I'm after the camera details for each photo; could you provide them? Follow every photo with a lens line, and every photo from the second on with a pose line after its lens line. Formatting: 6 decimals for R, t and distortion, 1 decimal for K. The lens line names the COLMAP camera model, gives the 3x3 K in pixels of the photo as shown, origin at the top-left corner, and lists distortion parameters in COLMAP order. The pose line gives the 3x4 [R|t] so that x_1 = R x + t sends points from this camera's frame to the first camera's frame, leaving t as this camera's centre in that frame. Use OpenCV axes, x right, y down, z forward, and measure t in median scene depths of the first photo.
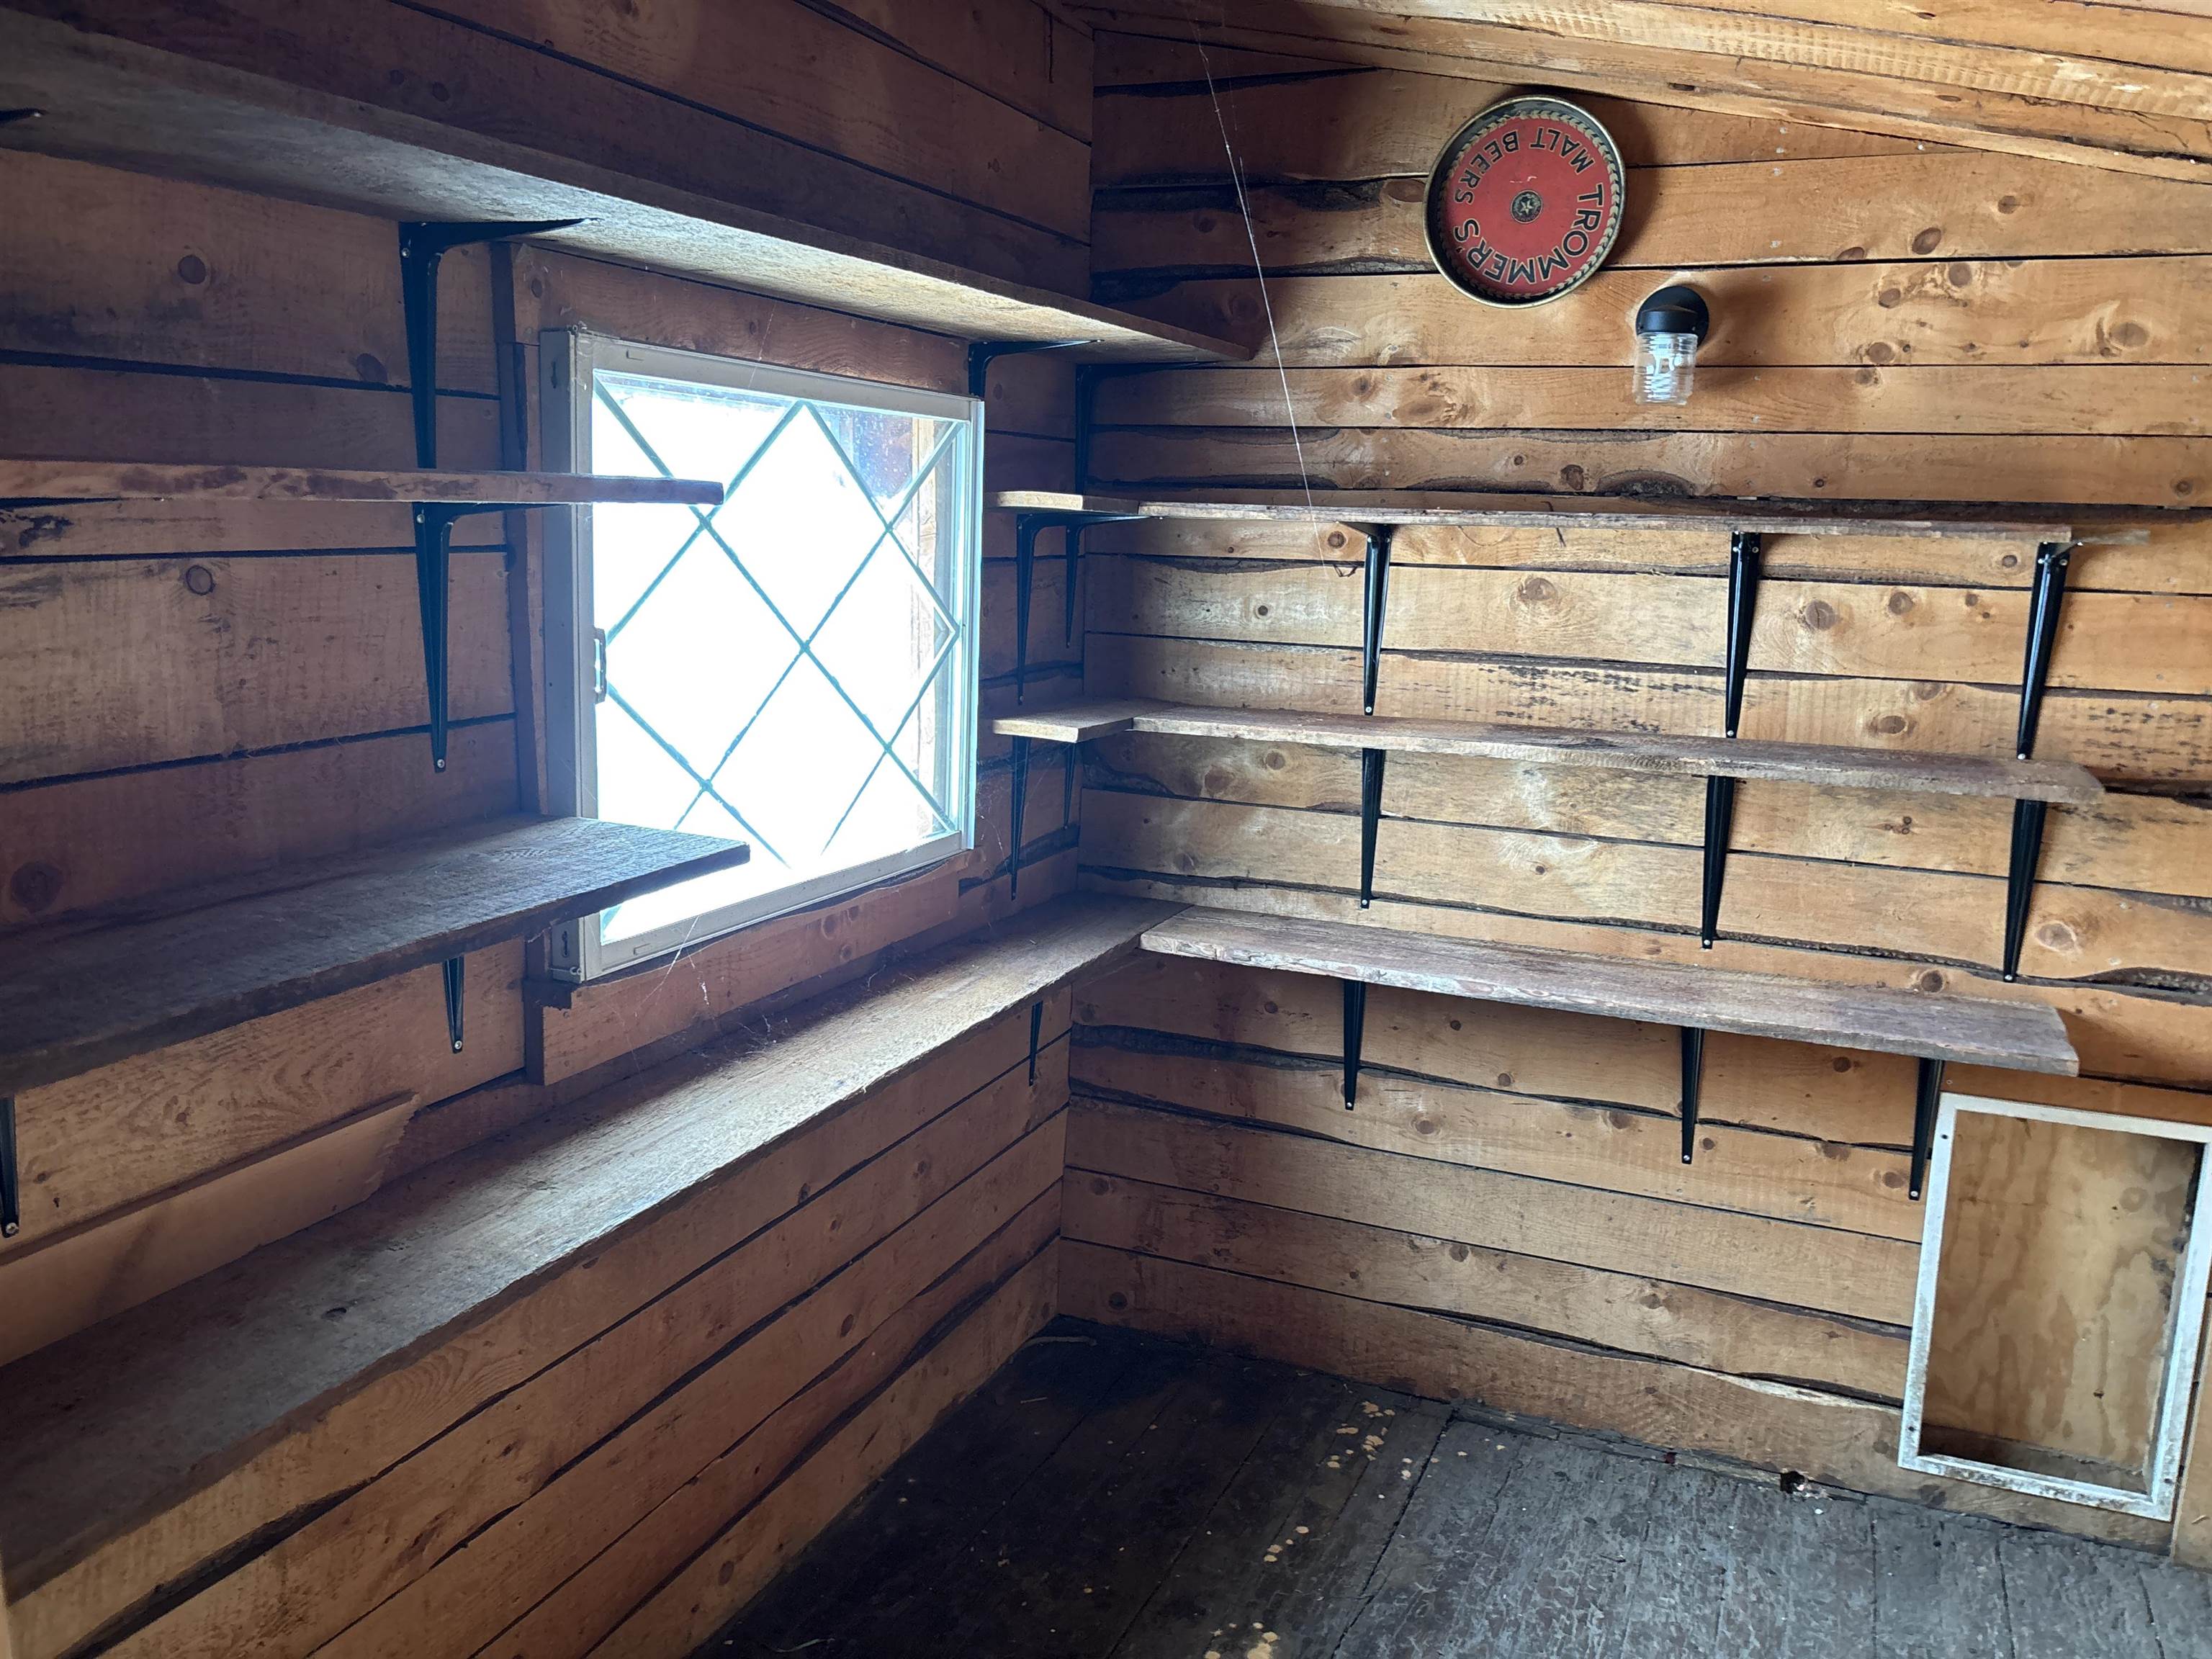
lens RADIAL K [[1677.3, 0, 1109.0], [0, 1677.3, 828.0], [0, 0, 1]] dist [0.043693, -0.053304]
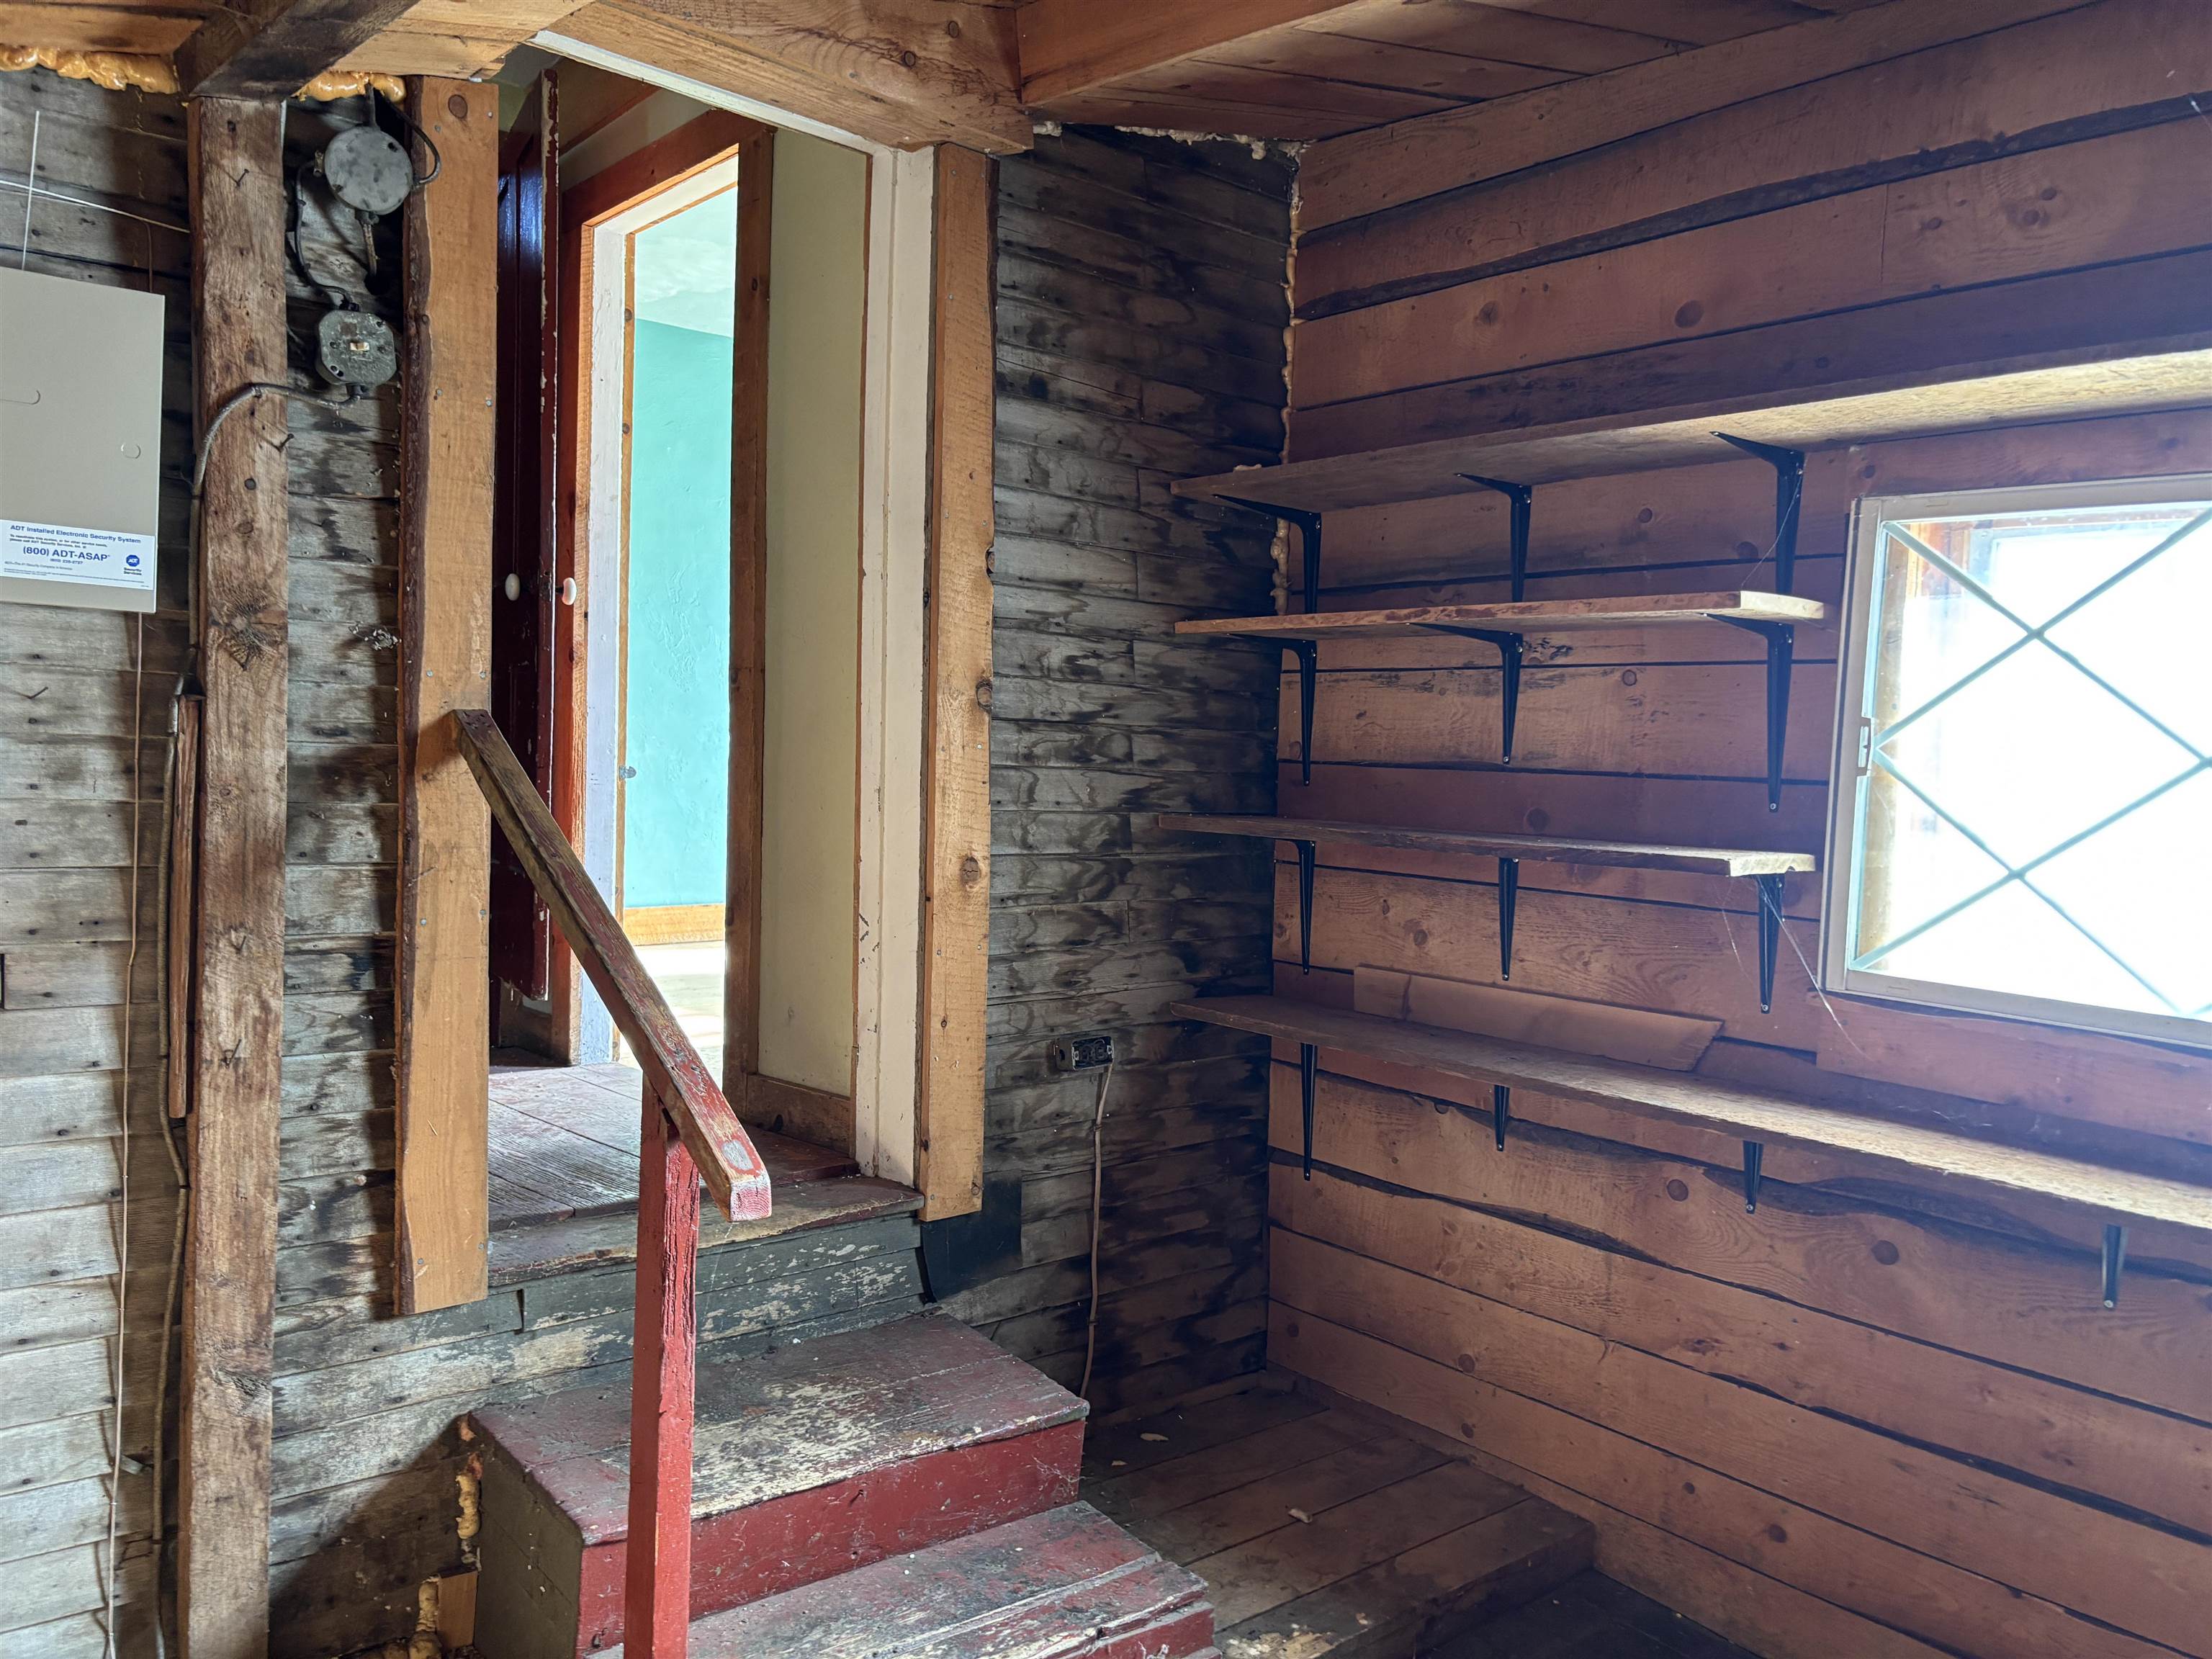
lens RADIAL K [[1677.3, 0, 1101.9], [0, 1677.3, 831.0], [0, 0, 1]] dist [0.043693, -0.053304]
pose [[-0.435013, -0.000599, -0.900424, 1.047790], [-0.225568, 0.968185, 0.108332, -0.039785], [0.871713, 0.250233, -0.421308, 0.993052]]
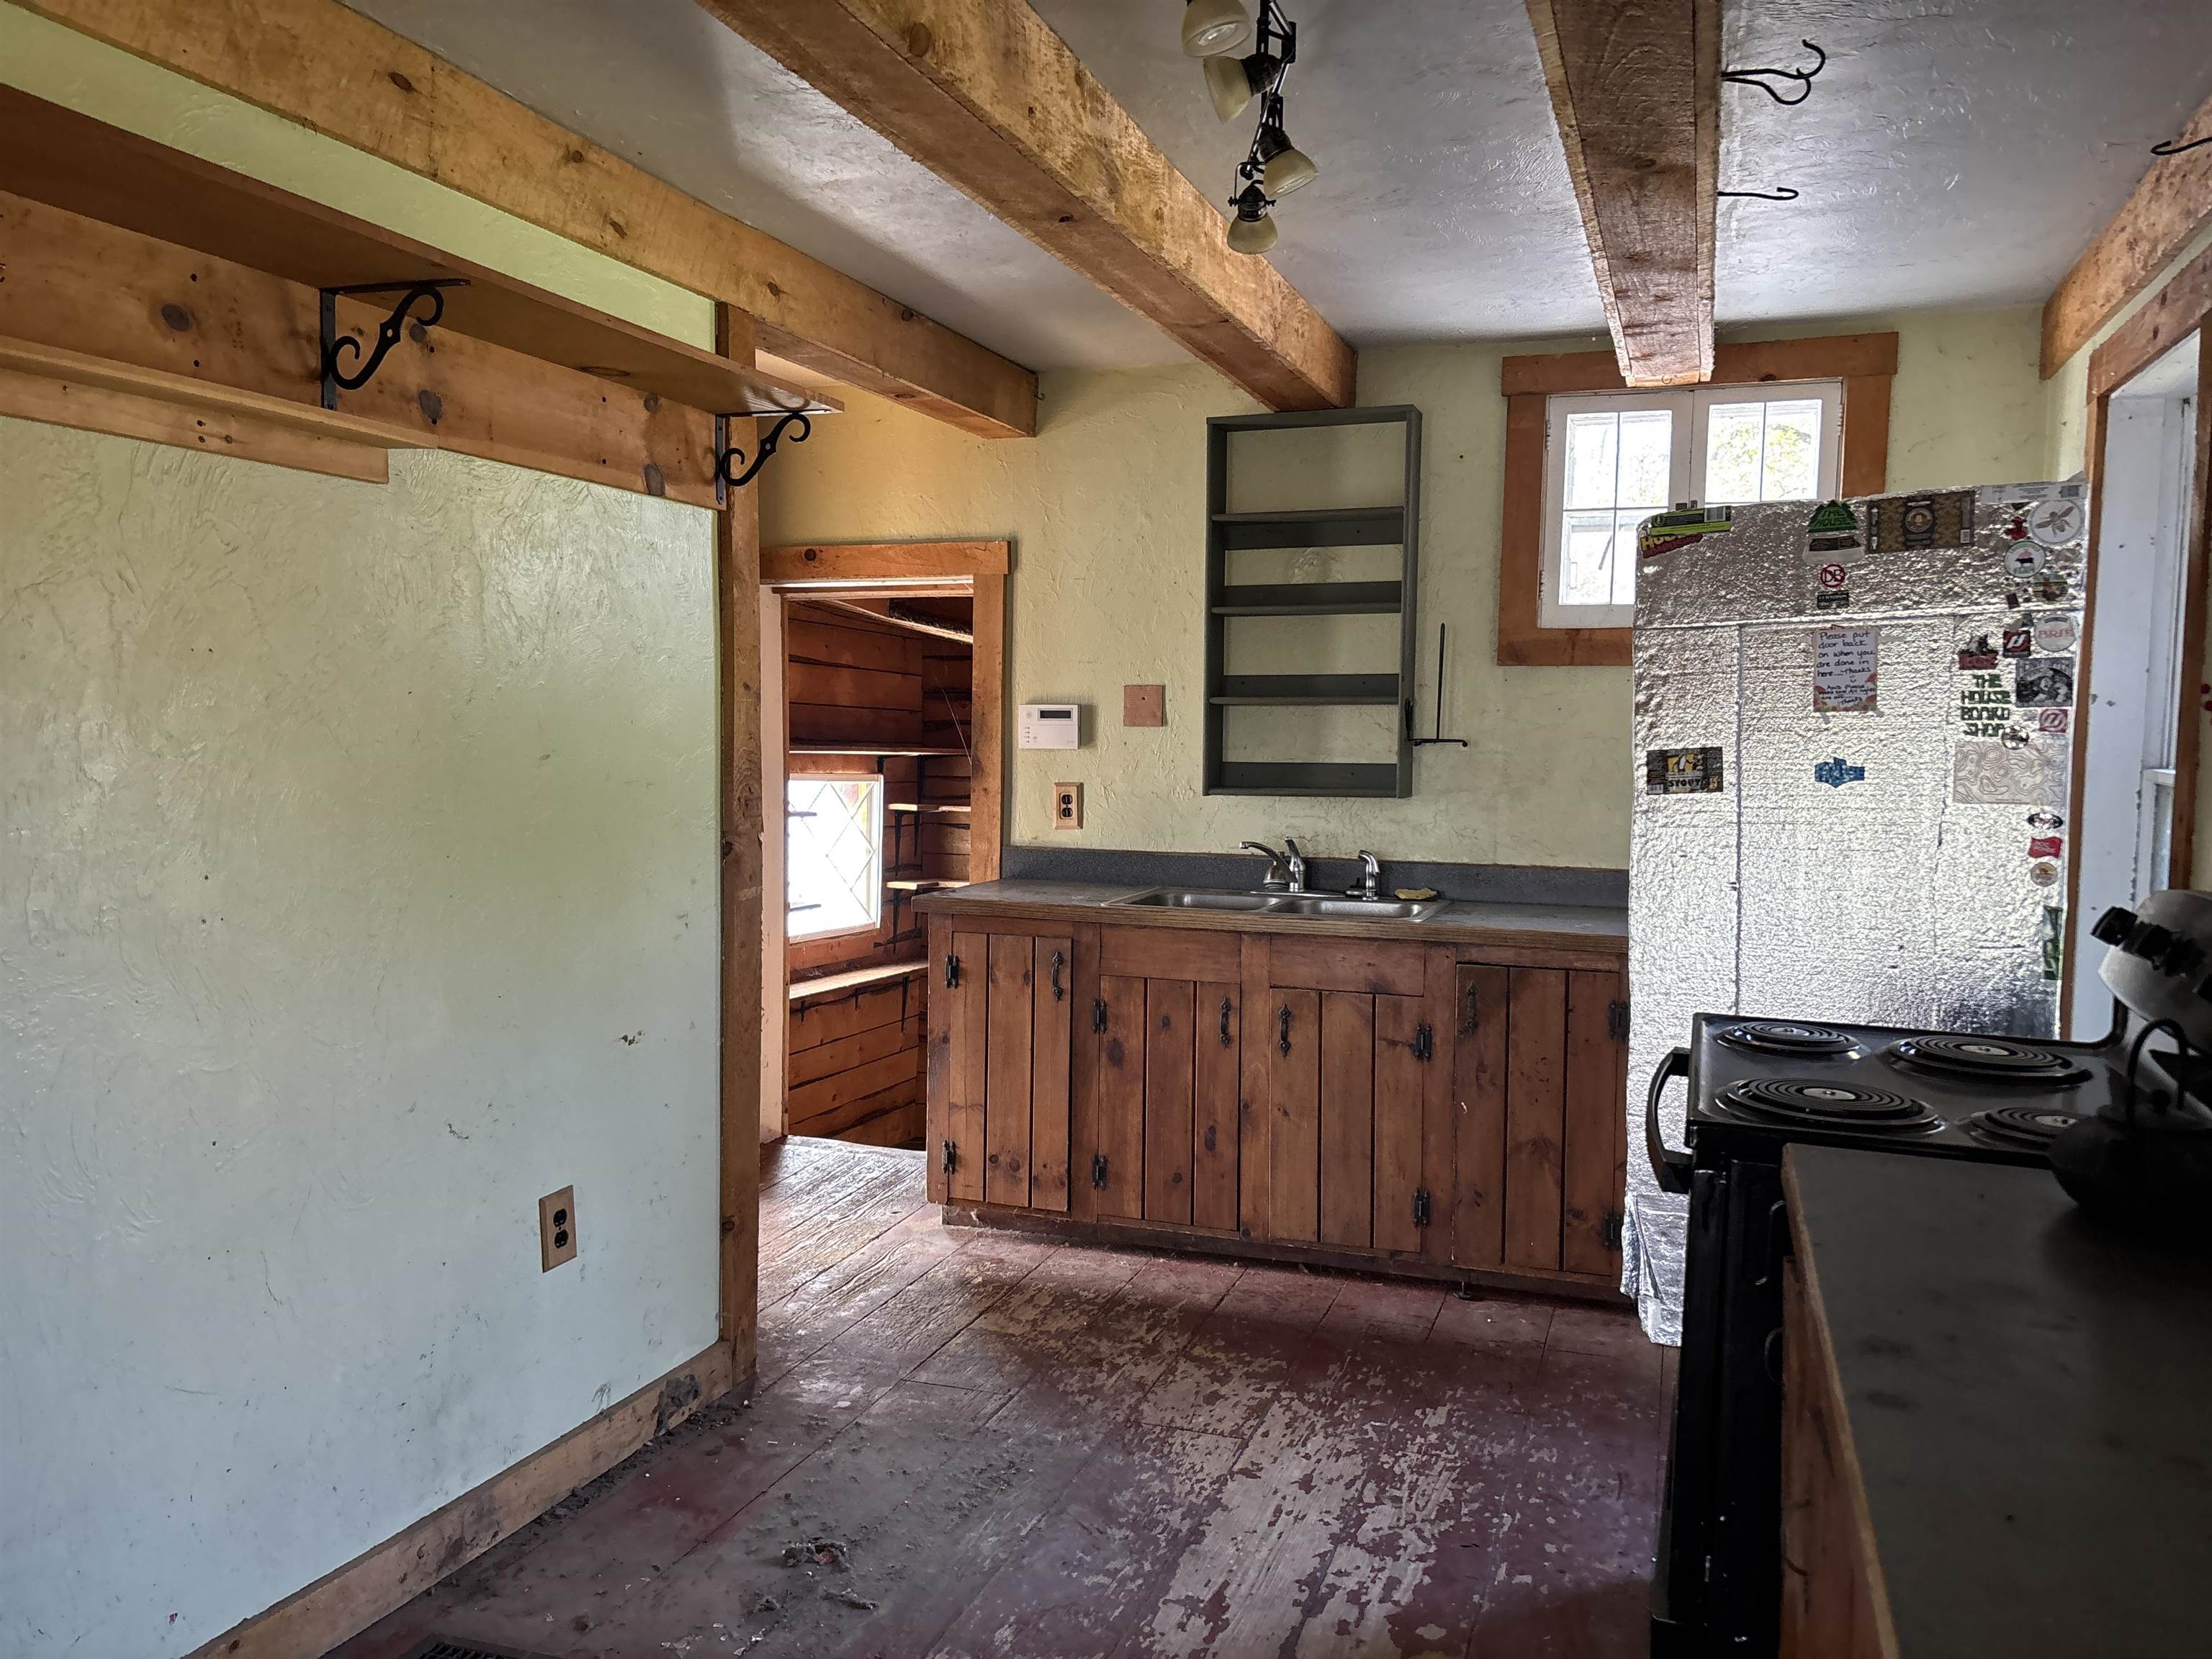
lens RADIAL K [[1677.3, 0, 1106.2], [0, 1677.3, 833.7], [0, 0, 1]] dist [0.043693, -0.053304]
pose [[0.998057, -0.013524, 0.060830, 0.179257], [0.021856, 0.990127, -0.138459, 0.351666], [-0.058357, 0.139520, 0.988498, -2.536724]]
